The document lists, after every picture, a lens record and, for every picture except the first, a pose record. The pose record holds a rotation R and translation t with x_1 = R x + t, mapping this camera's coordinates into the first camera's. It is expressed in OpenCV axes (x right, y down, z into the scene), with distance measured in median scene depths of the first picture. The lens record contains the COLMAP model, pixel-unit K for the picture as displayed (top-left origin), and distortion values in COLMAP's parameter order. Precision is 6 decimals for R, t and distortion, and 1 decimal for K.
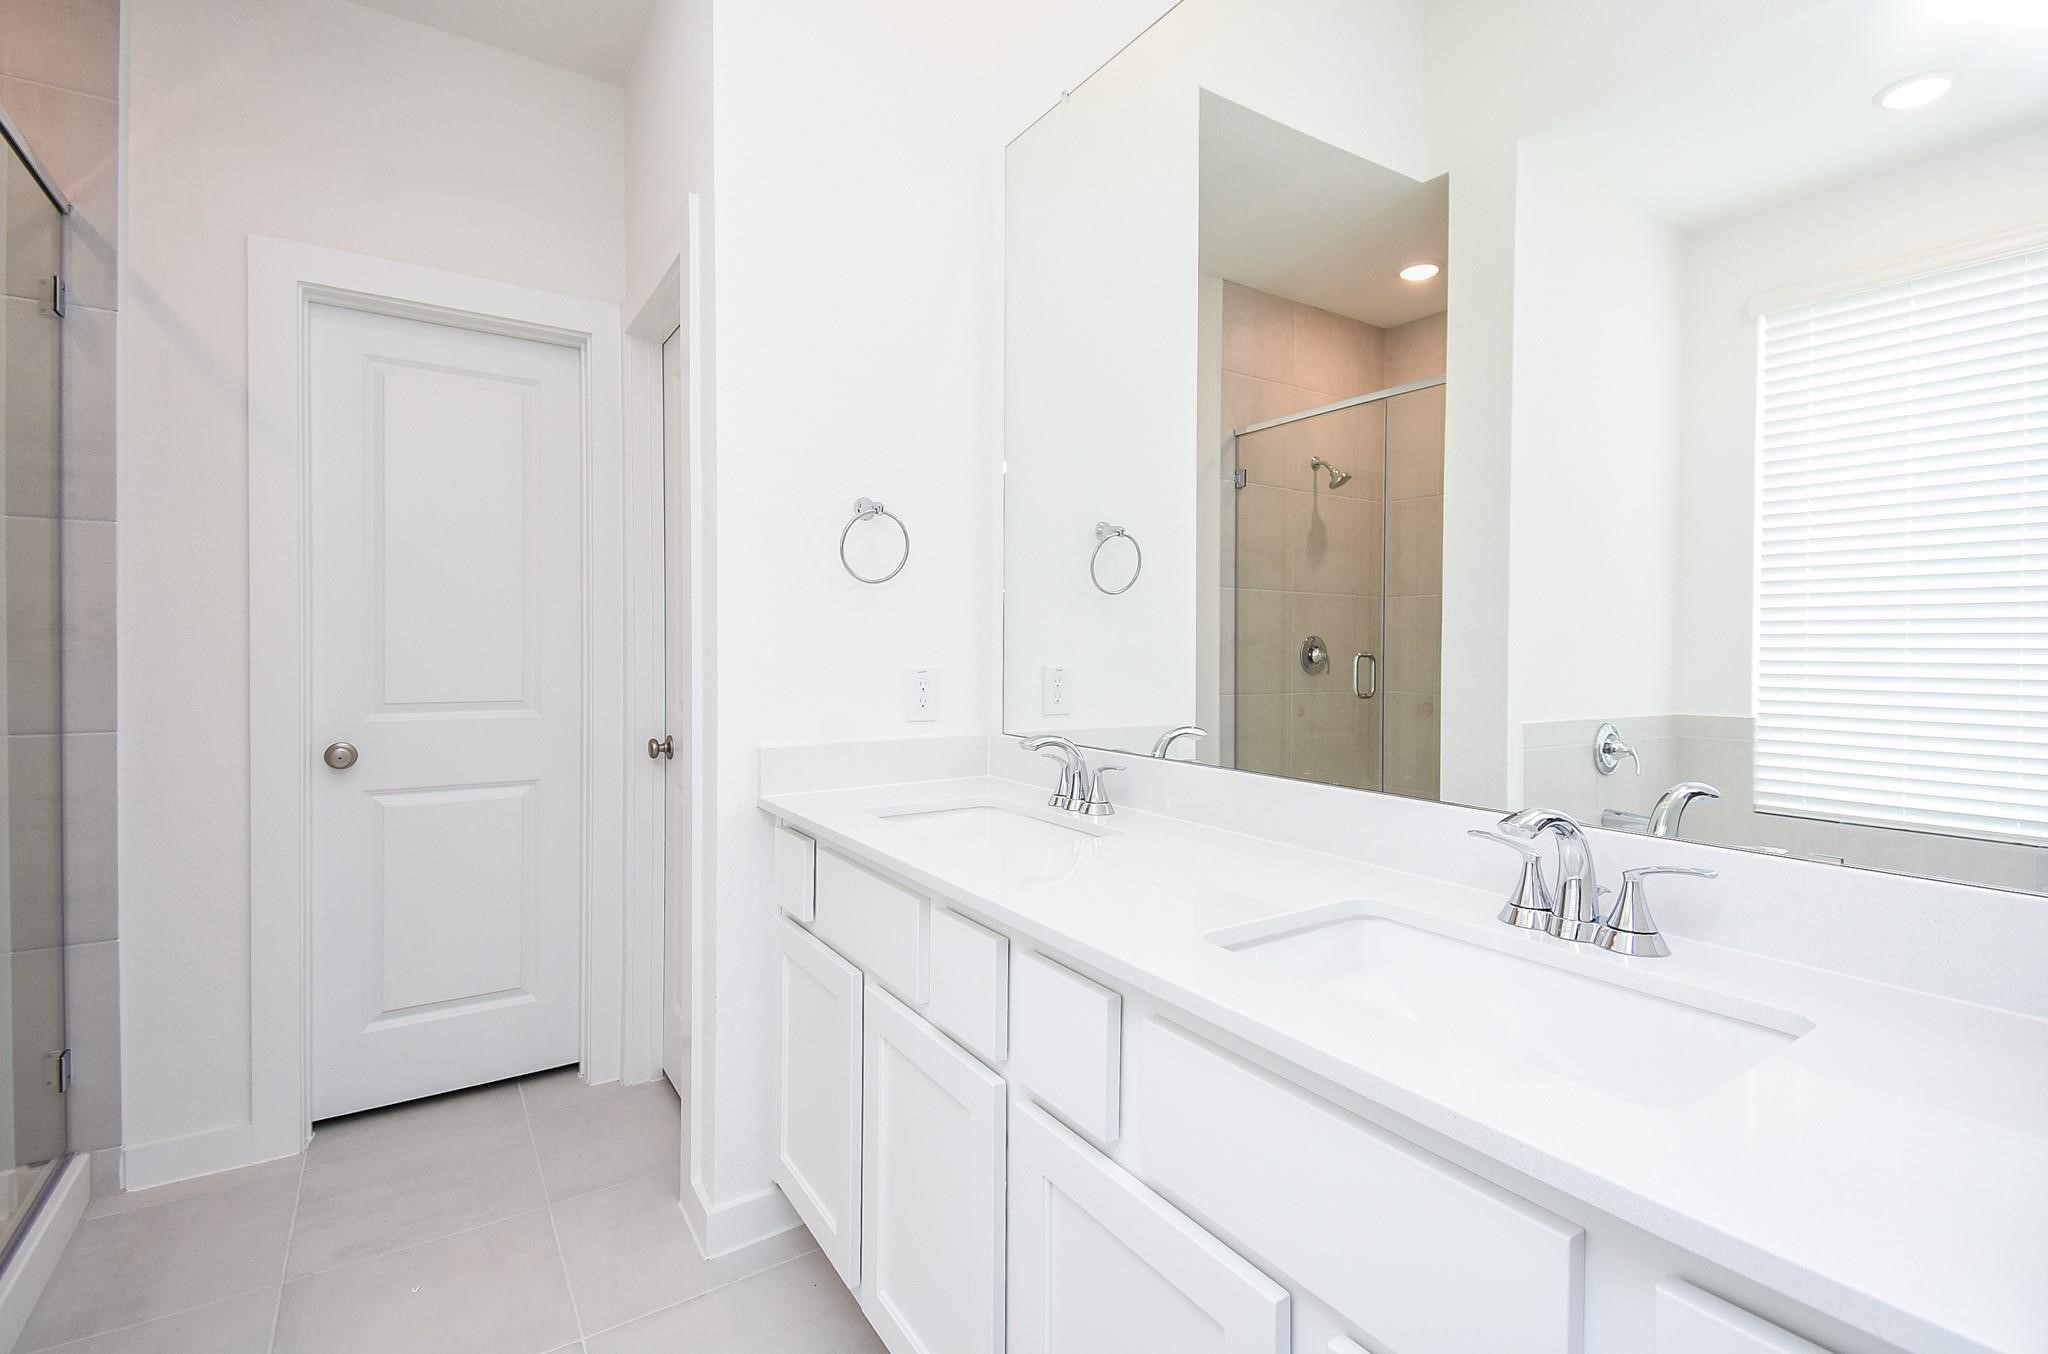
lens RADIAL K [[882.5, 0, 976.7], [0, 882.5, 666.1], [0, 0, 1]] dist [0.044845, -0.025827]
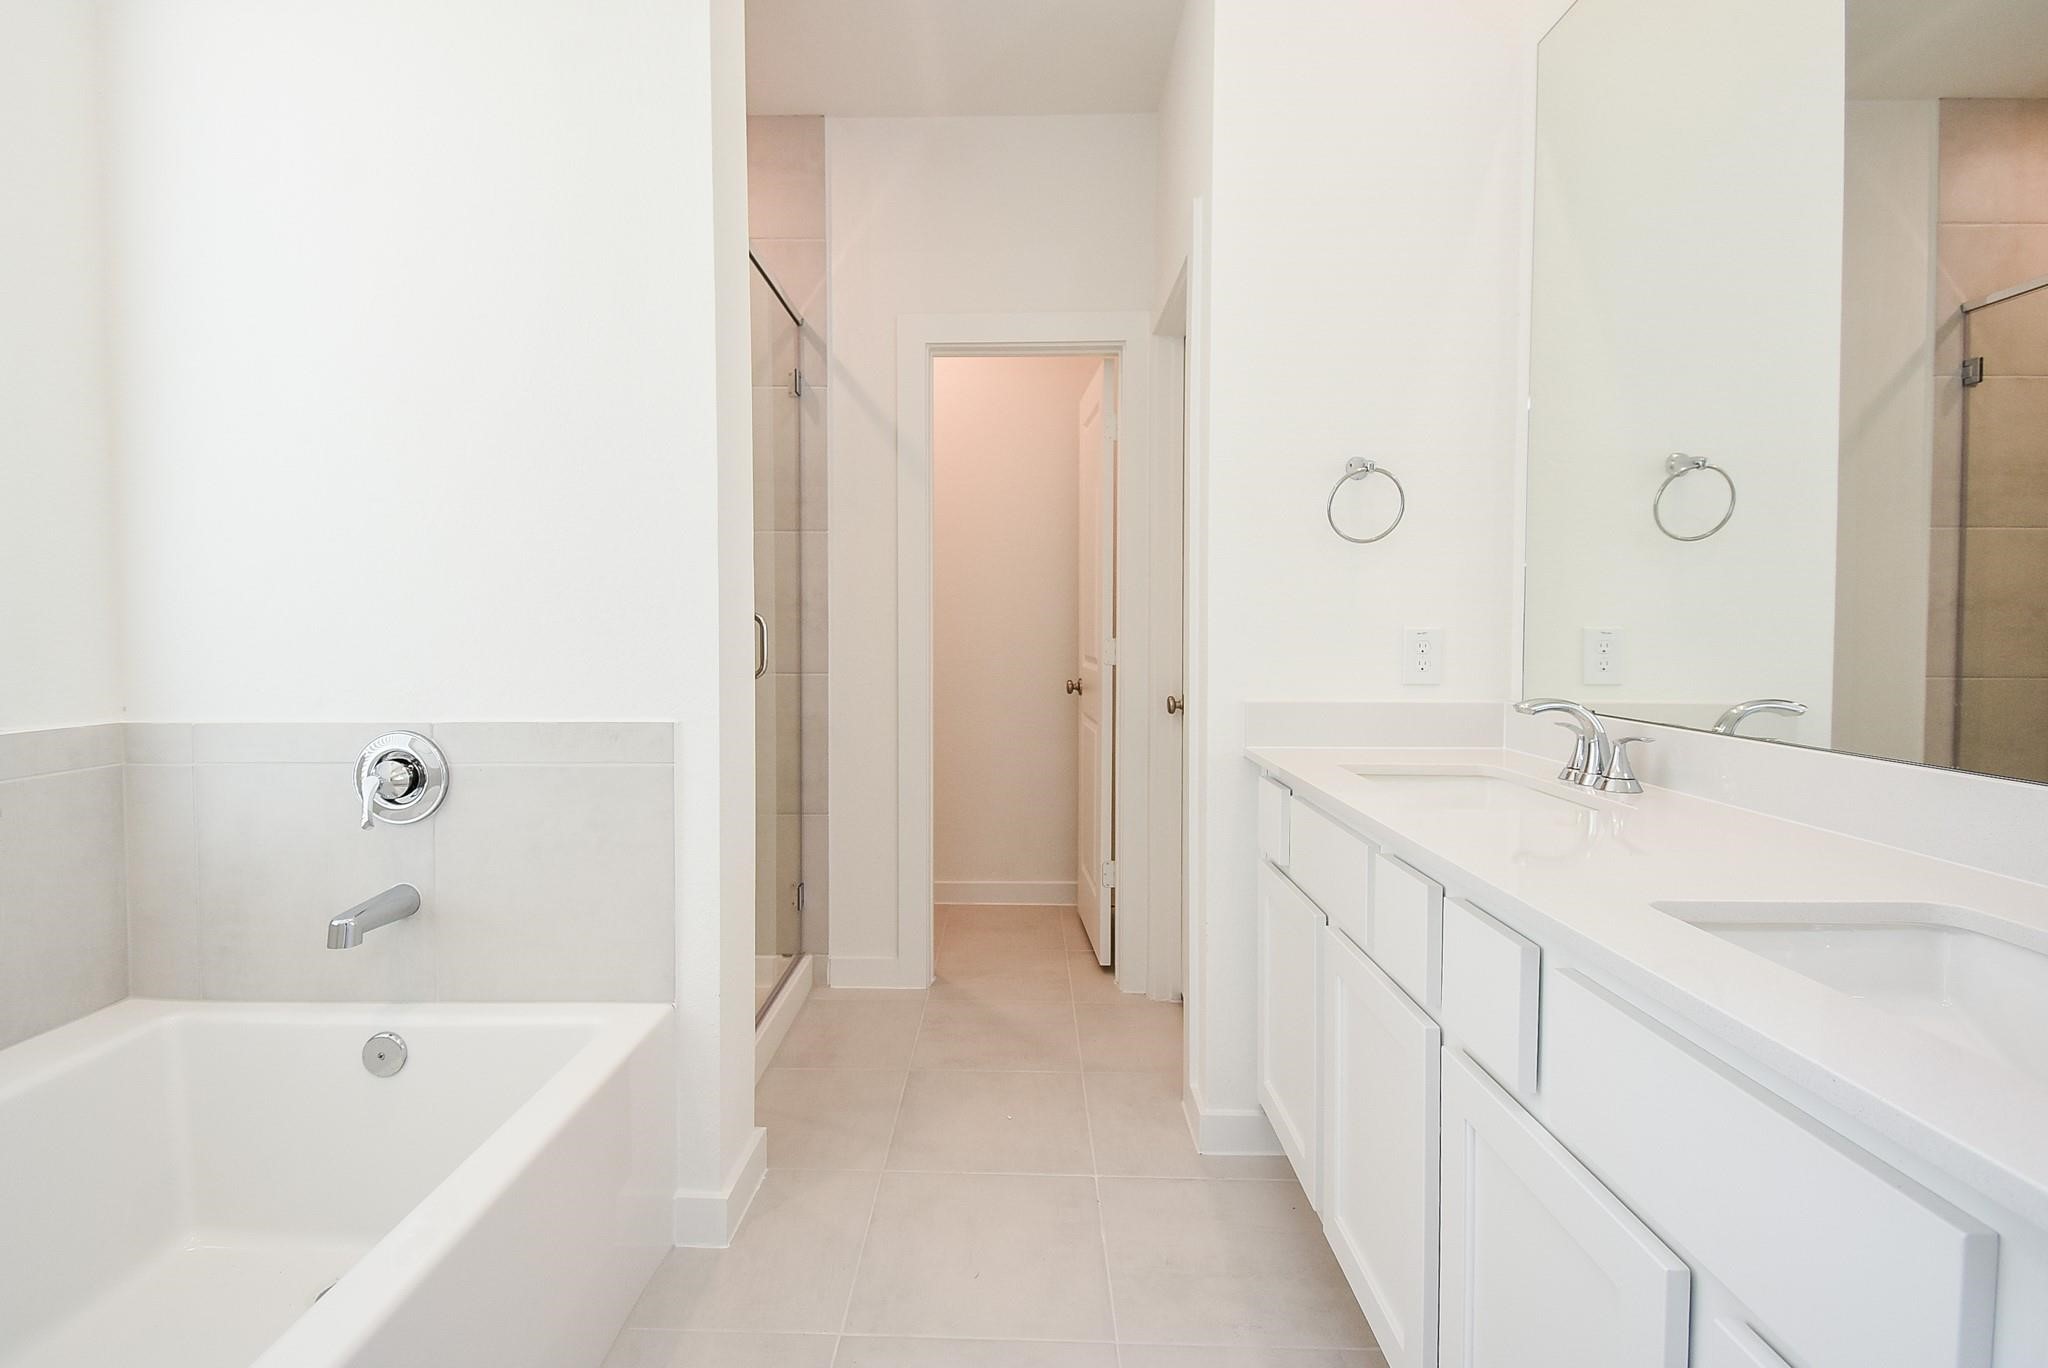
lens RADIAL K [[910.8, 0, 1013.7], [0, 910.8, 677.2], [0, 0, 1]] dist [0.008880, -0.000406]
pose [[0.830399, 0.024192, -0.556644, 0.132407], [-0.009424, 0.999524, 0.029381, 0.031602], [0.557090, -0.019152, 0.830232, -0.073506]]
